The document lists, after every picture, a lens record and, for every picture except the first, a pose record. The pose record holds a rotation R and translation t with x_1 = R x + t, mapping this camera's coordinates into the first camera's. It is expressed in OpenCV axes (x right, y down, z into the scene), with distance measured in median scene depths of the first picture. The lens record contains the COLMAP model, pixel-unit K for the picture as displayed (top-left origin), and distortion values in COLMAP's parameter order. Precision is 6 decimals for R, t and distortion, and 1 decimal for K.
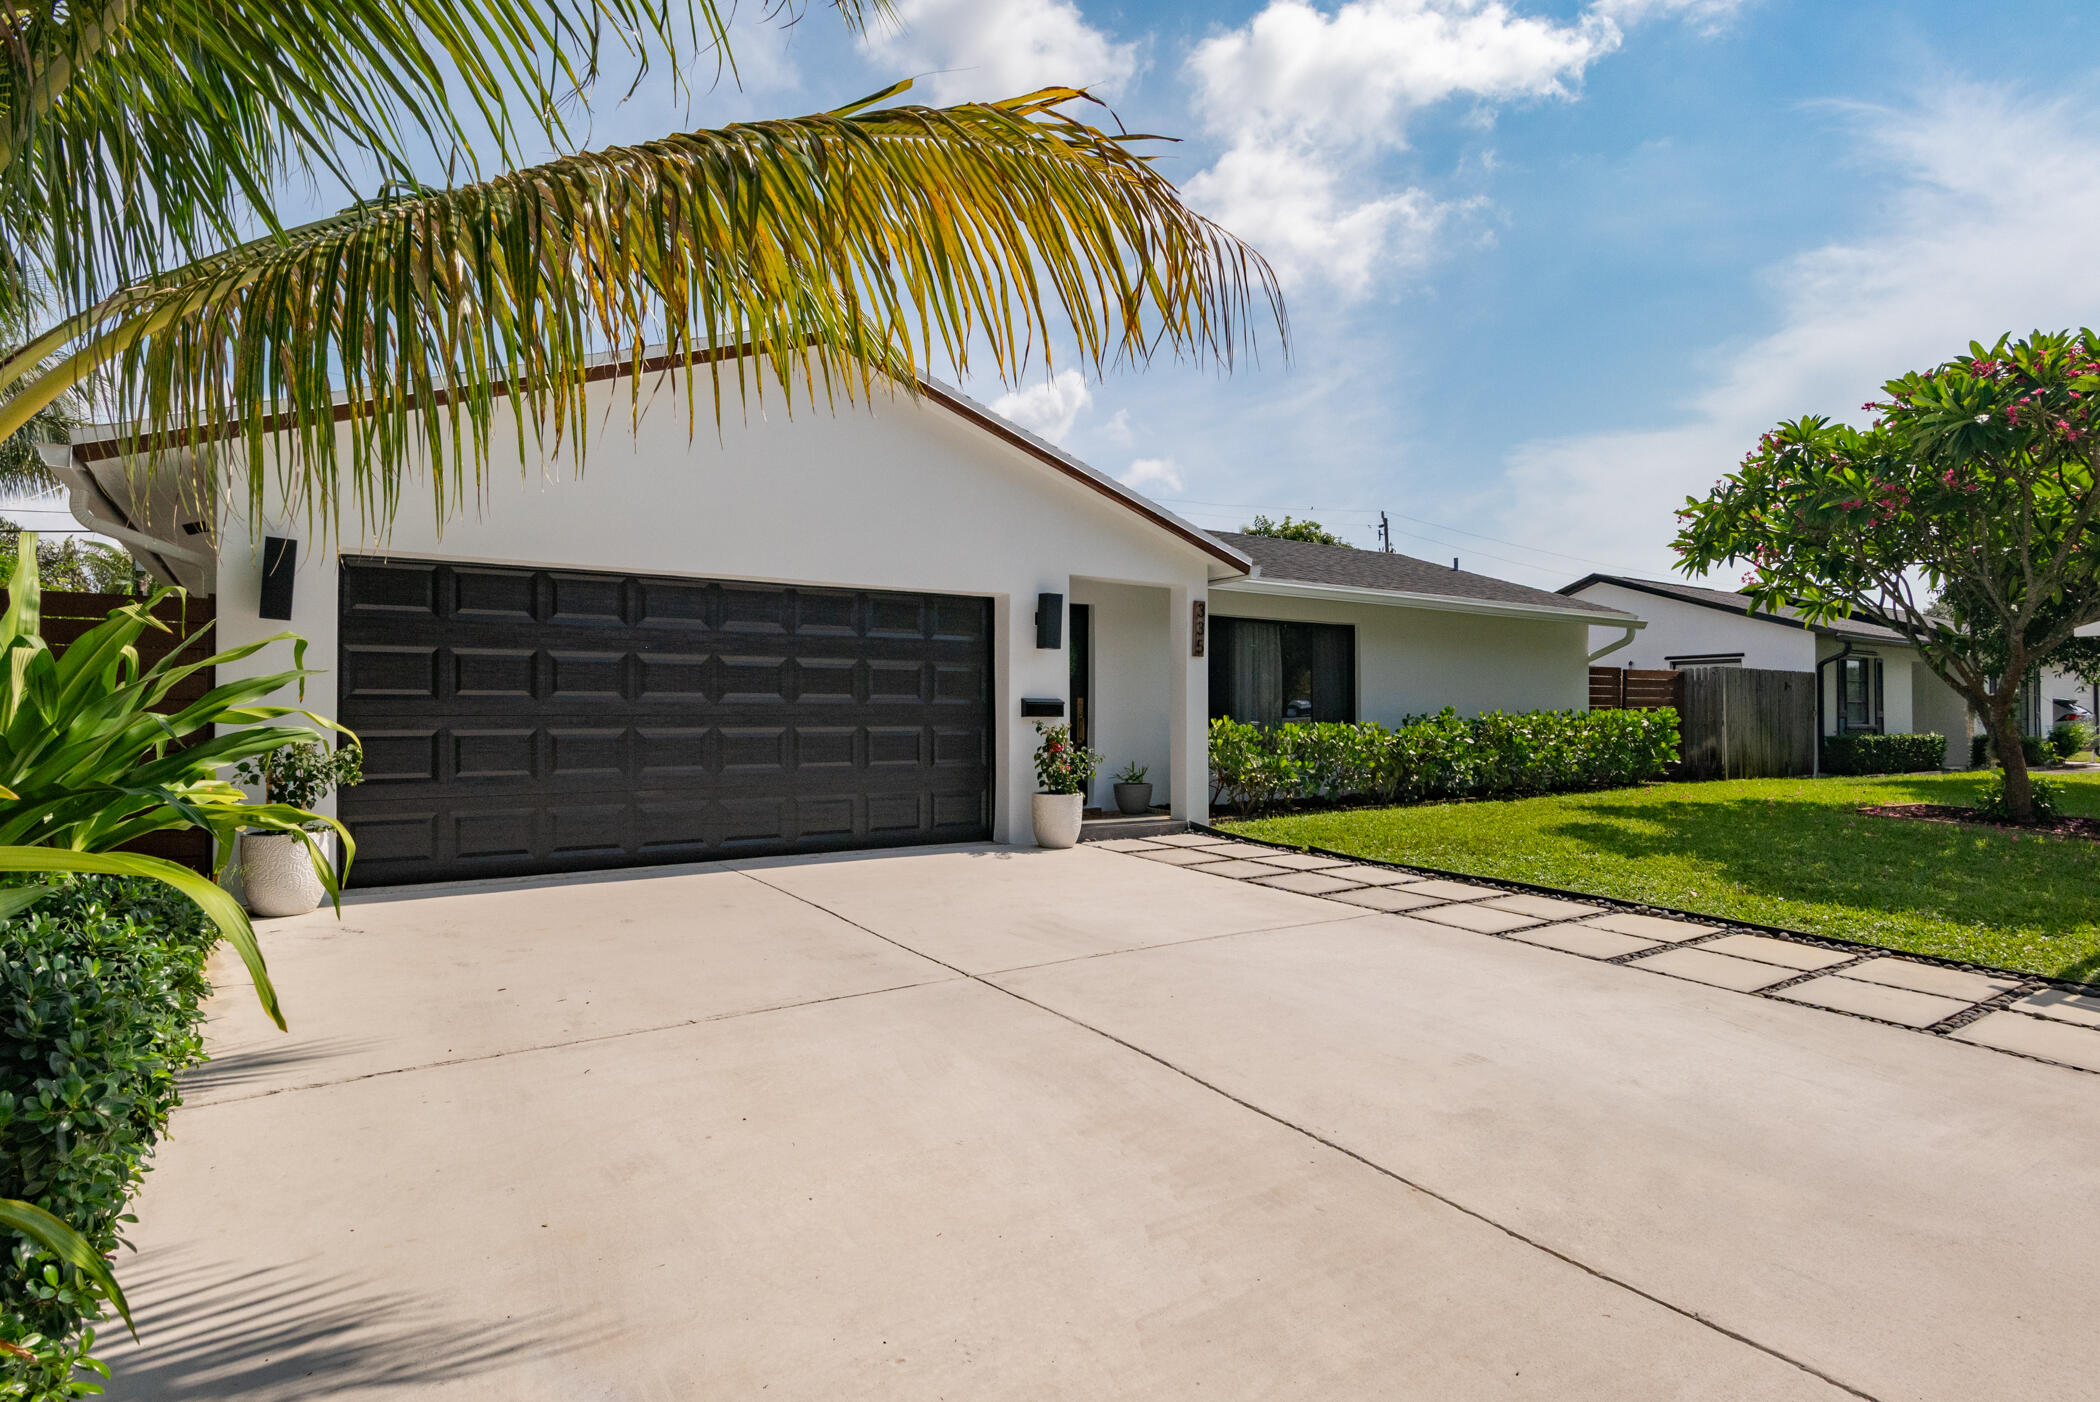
lens RADIAL K [[1063.2, 0, 1052.4], [0, 1063.2, 708.5], [0, 0, 1]] dist [-0.016858, -0.000821]
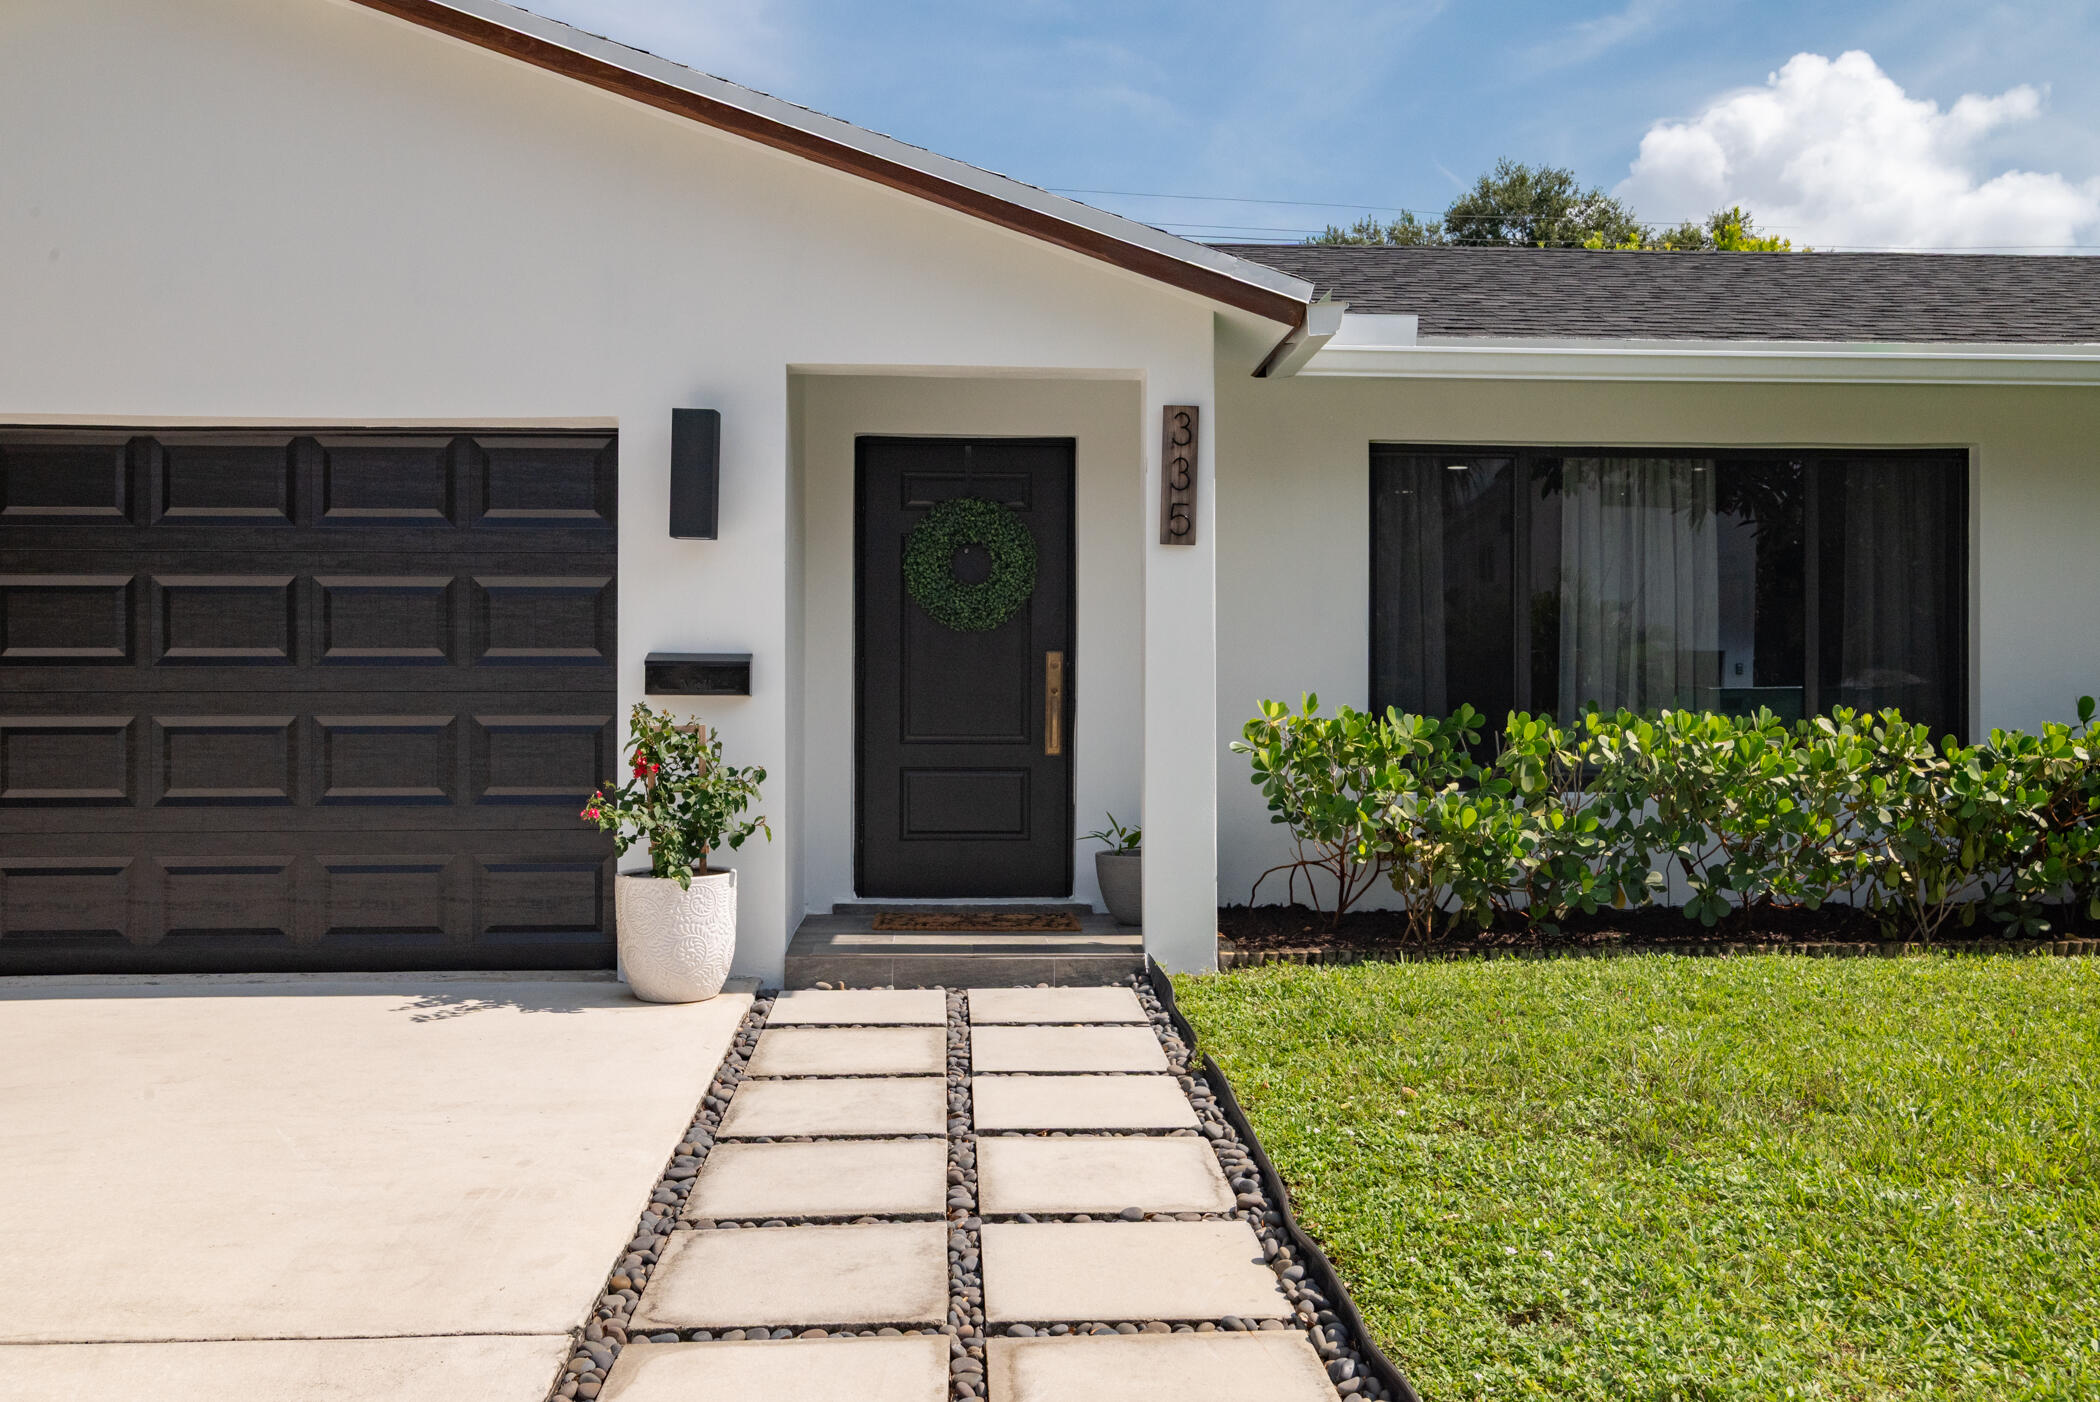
lens RADIAL K [[2013.3, 0, 1046.1], [0, 2013.3, 693.2], [0, 0, 1]] dist [-0.032922, 0.000000]
pose [[0.878231, 0.000961, -0.478236, 0.387759], [0.002557, 0.999974, 0.006705, 0.001377], [0.478230, -0.007112, 0.878206, 0.266577]]
